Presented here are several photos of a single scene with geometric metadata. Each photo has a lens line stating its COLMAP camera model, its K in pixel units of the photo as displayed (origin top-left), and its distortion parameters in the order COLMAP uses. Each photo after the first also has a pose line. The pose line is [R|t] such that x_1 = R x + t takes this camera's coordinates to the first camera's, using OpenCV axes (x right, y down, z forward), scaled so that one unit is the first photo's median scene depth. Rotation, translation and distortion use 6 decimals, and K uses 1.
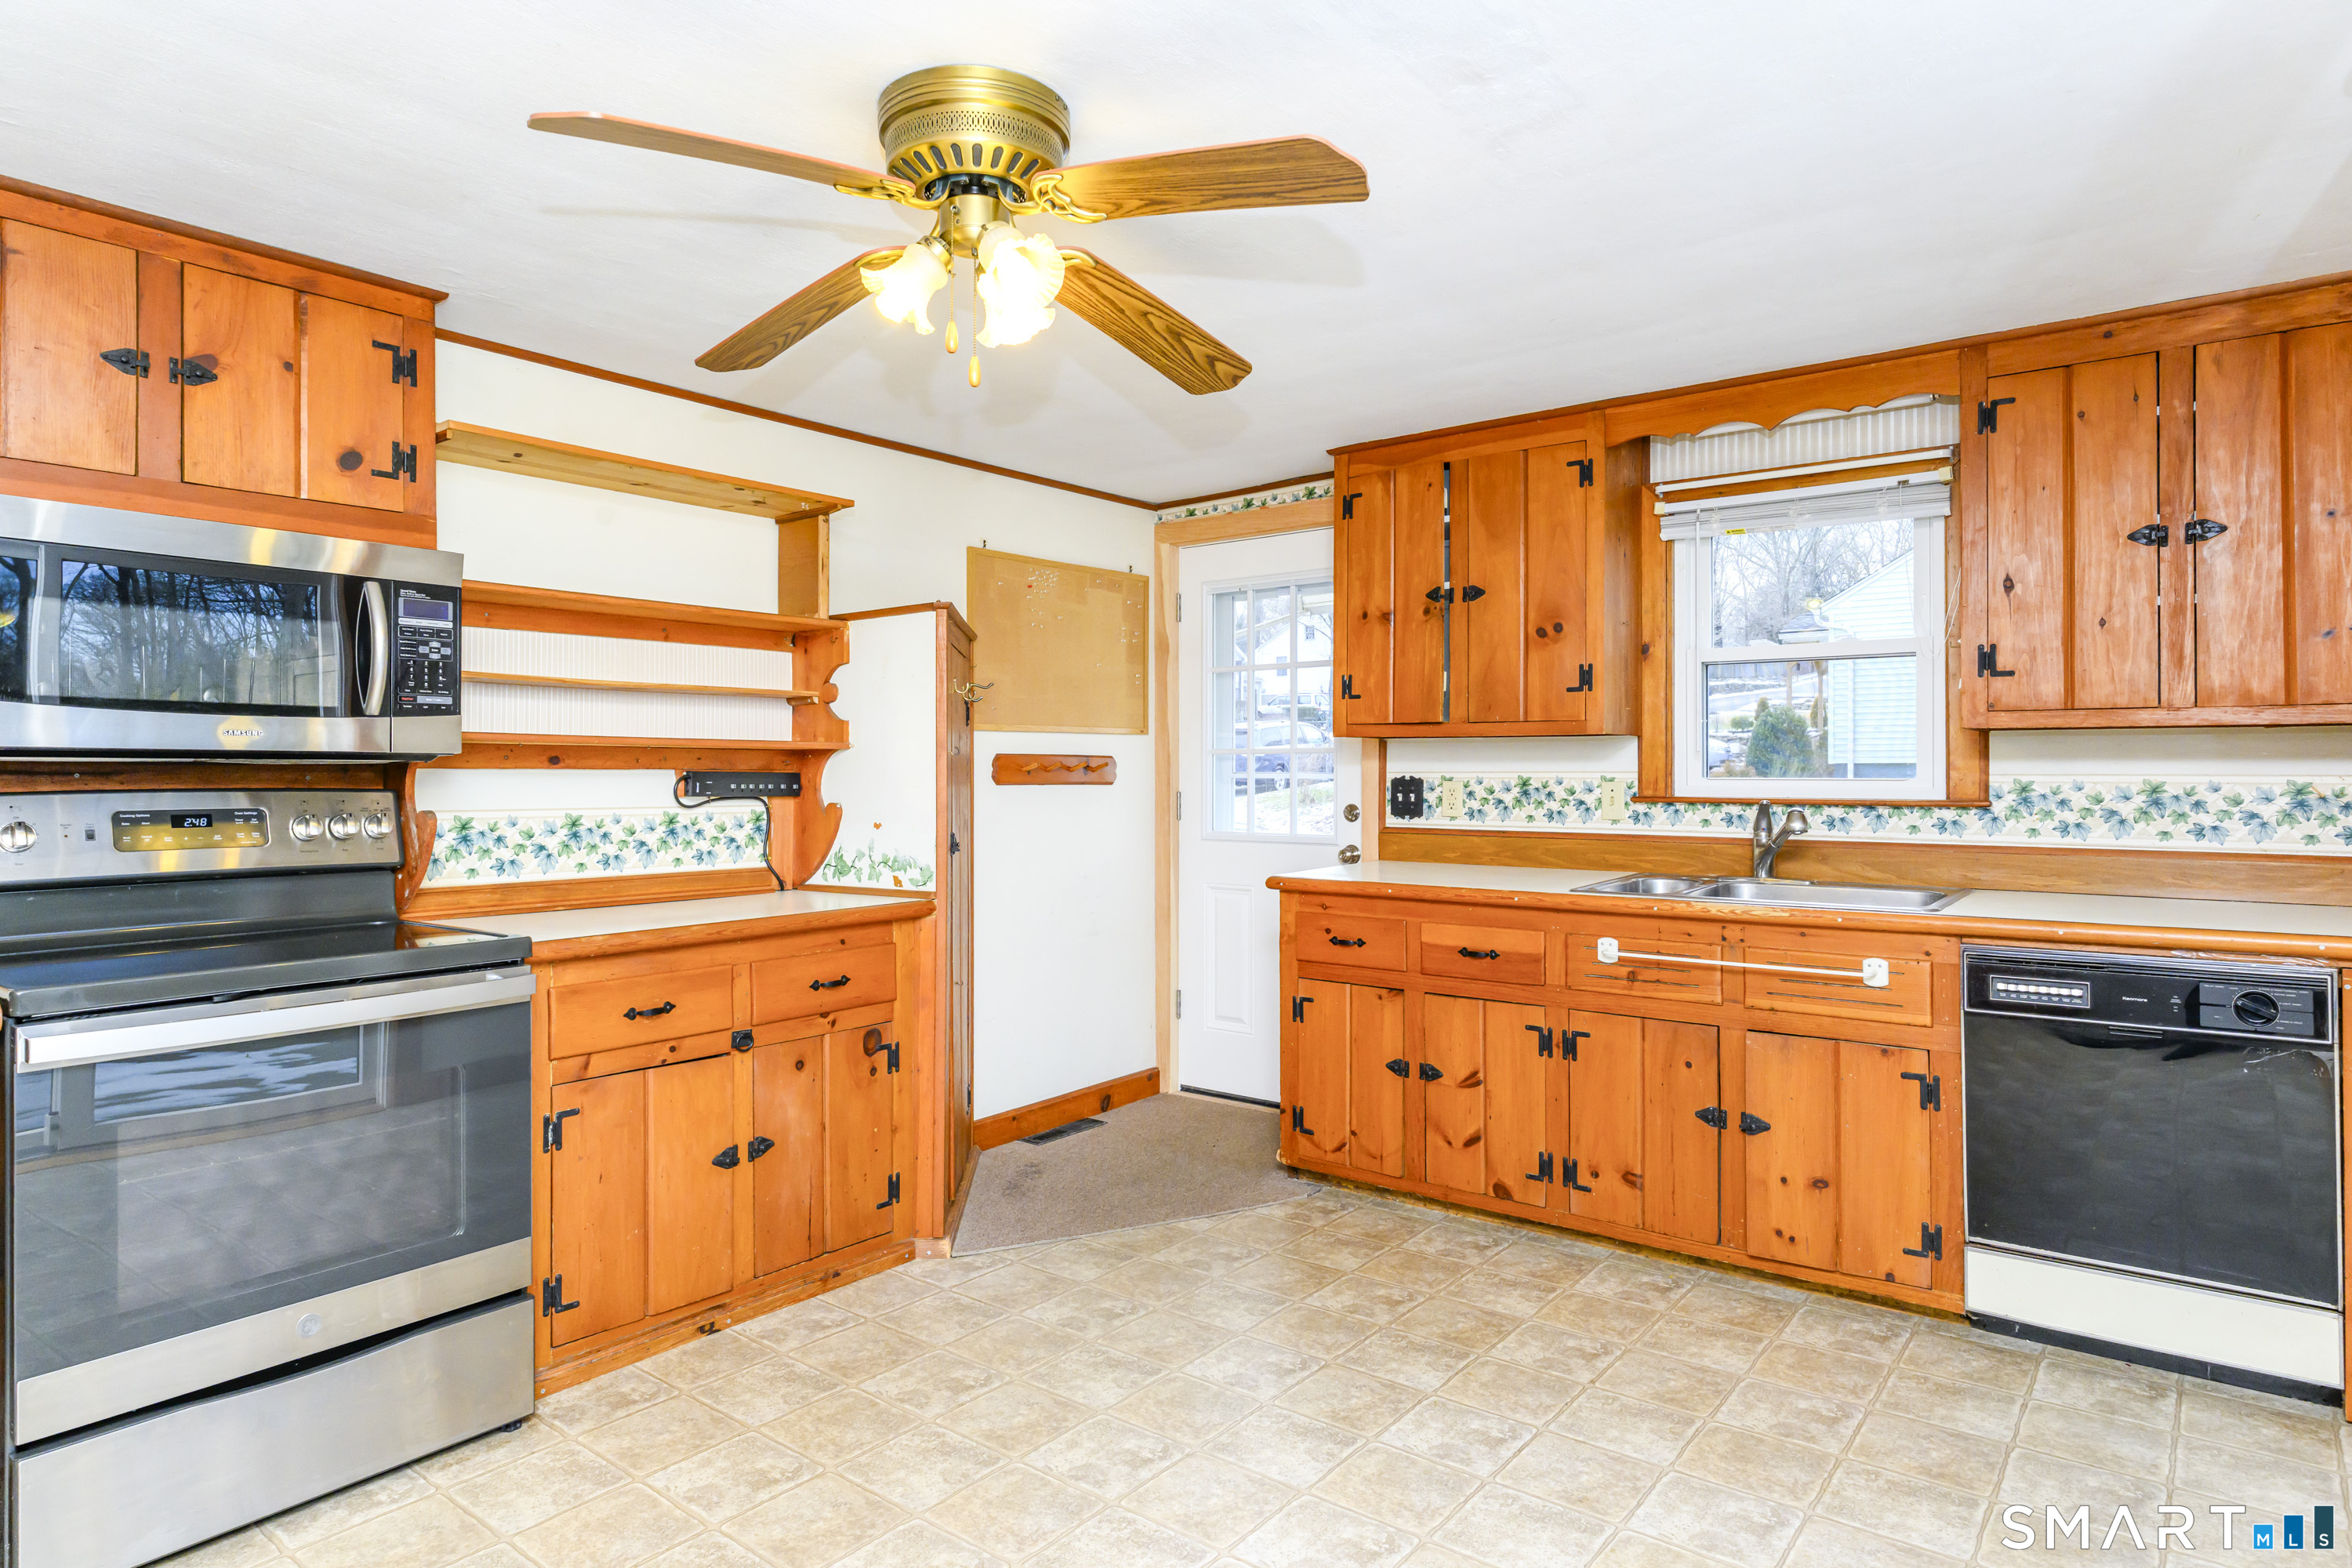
lens RADIAL K [[1329.5, 0, 1175.4], [0, 1329.5, 769.0], [0, 0, 1]] dist [-0.010813, 0.005345]
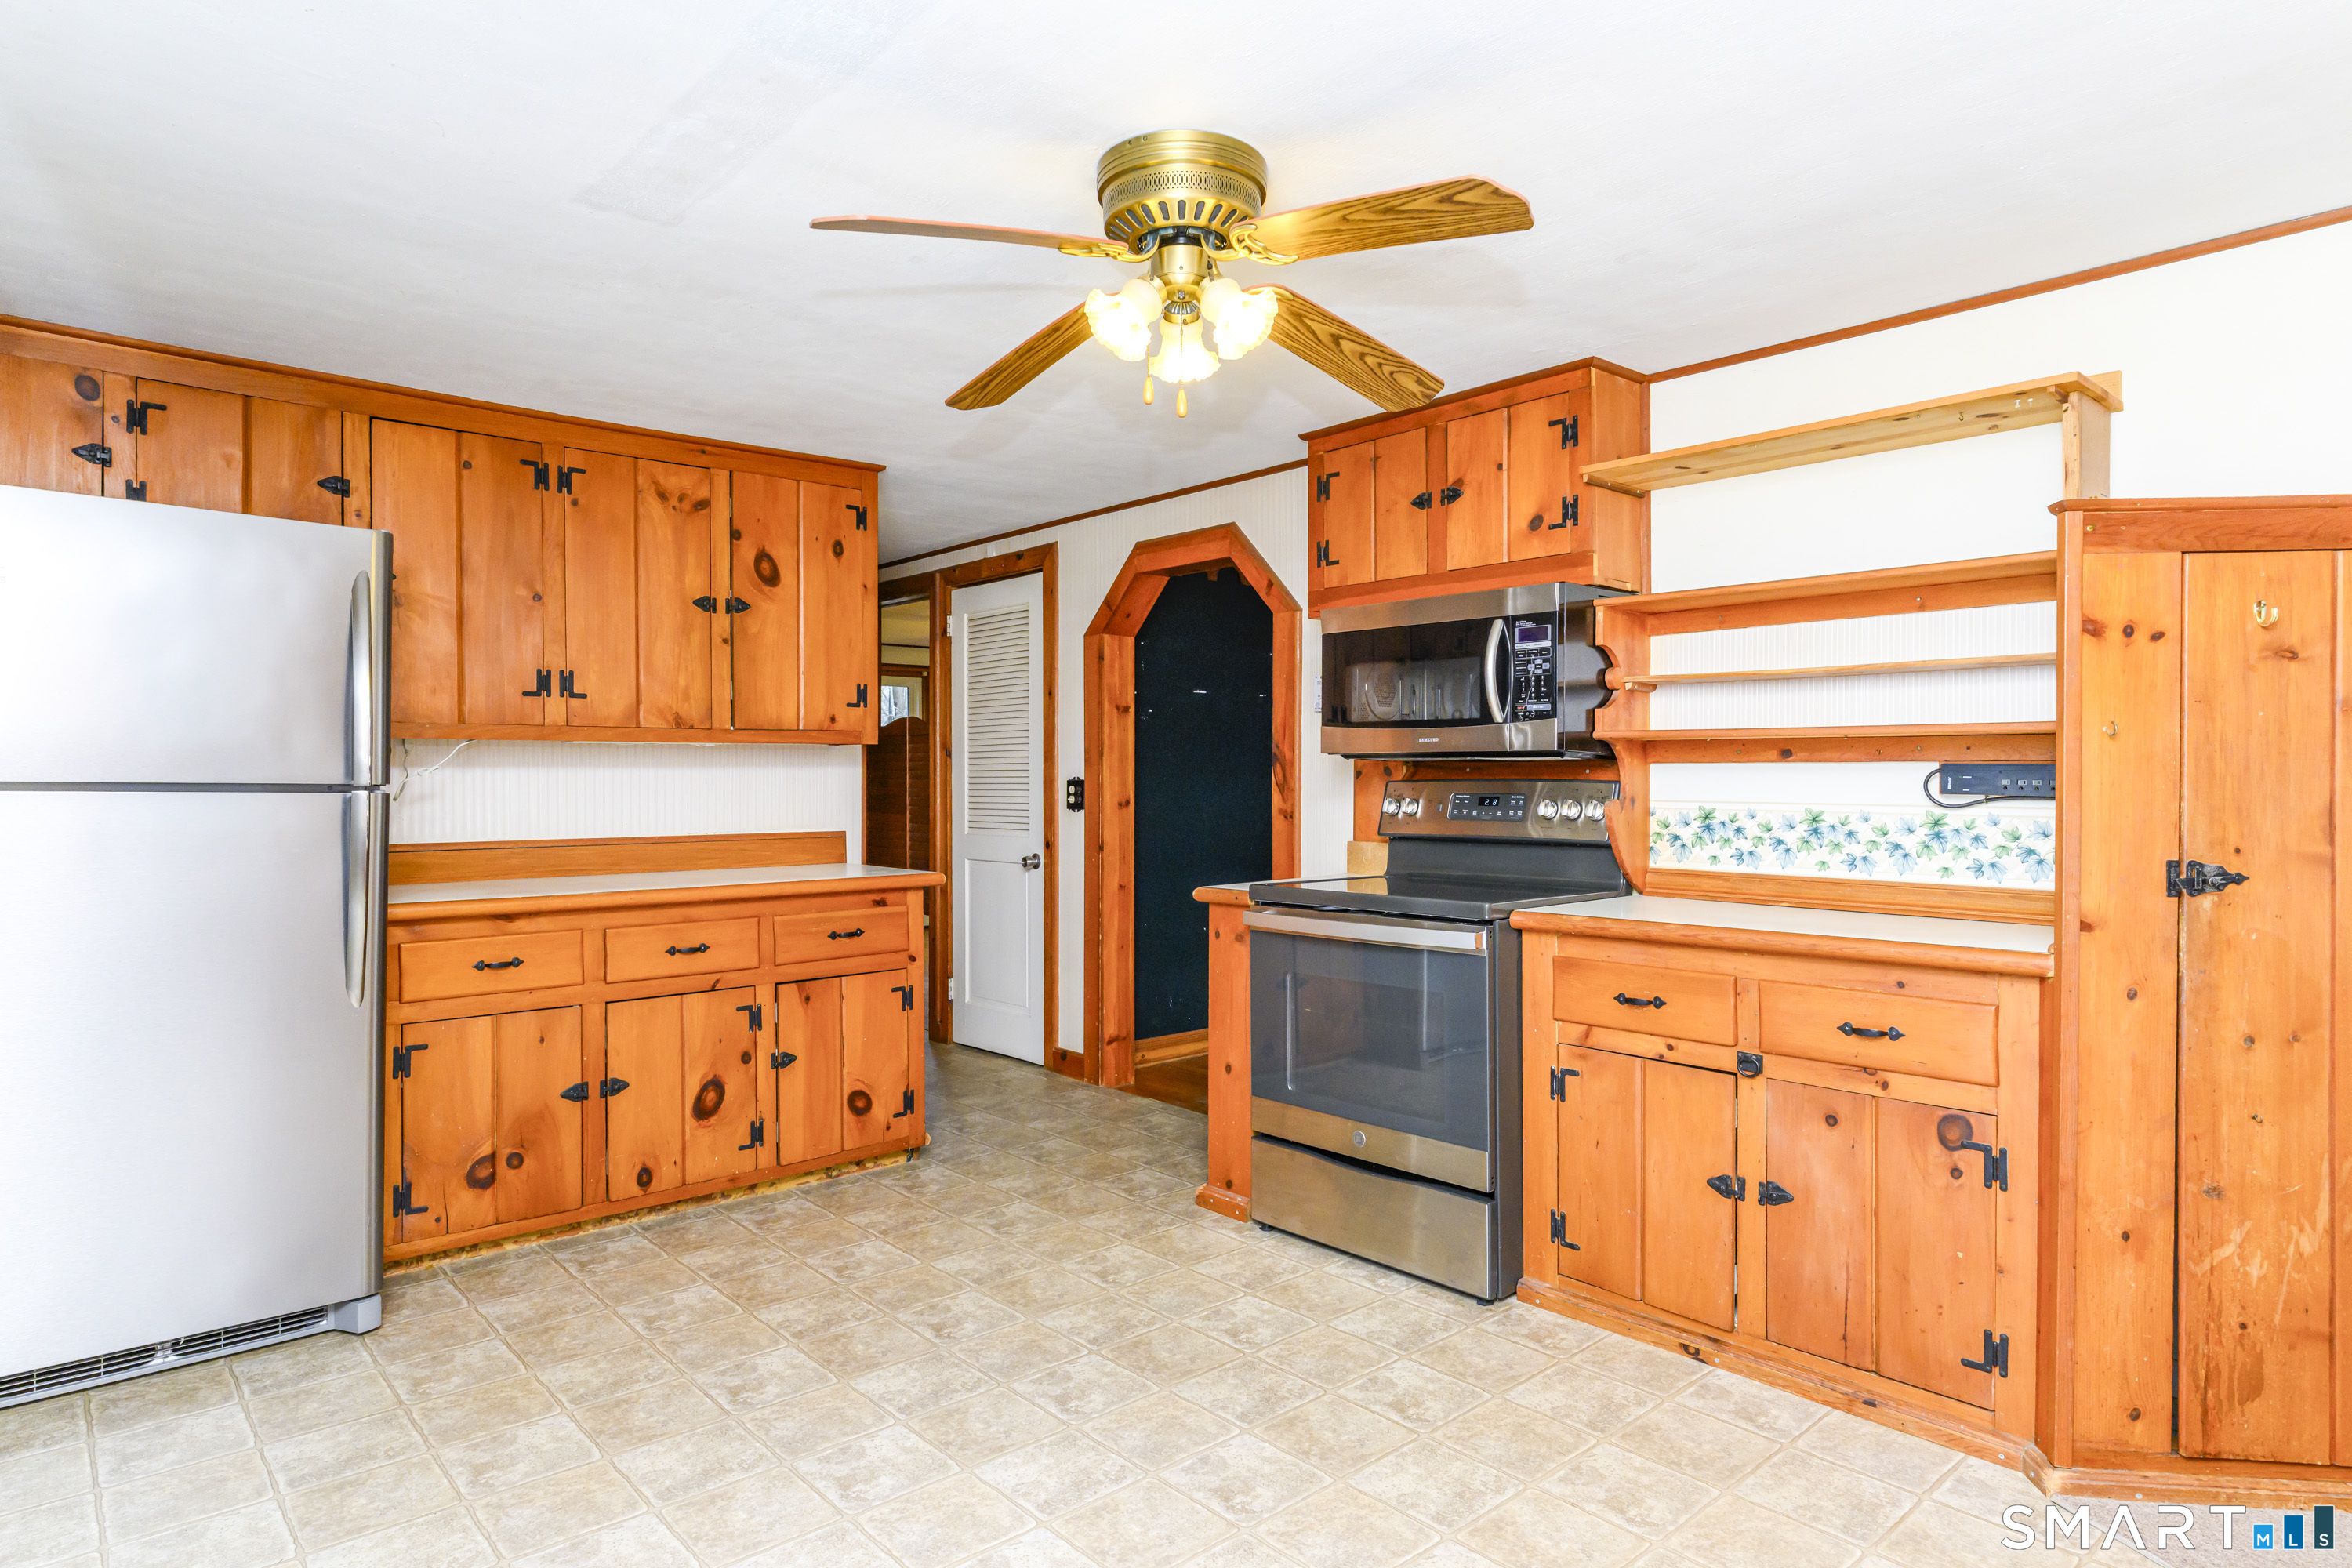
lens RADIAL K [[1329.5, 0, 1175.4], [0, 1329.5, 789.2], [0, 0, 1]] dist [-0.010813, 0.005345]
pose [[-0.180255, 0.012262, -0.983544, 0.621133], [0.005101, 0.999920, 0.011532, 0.006690], [0.983607, -0.002939, -0.180303, 0.782545]]
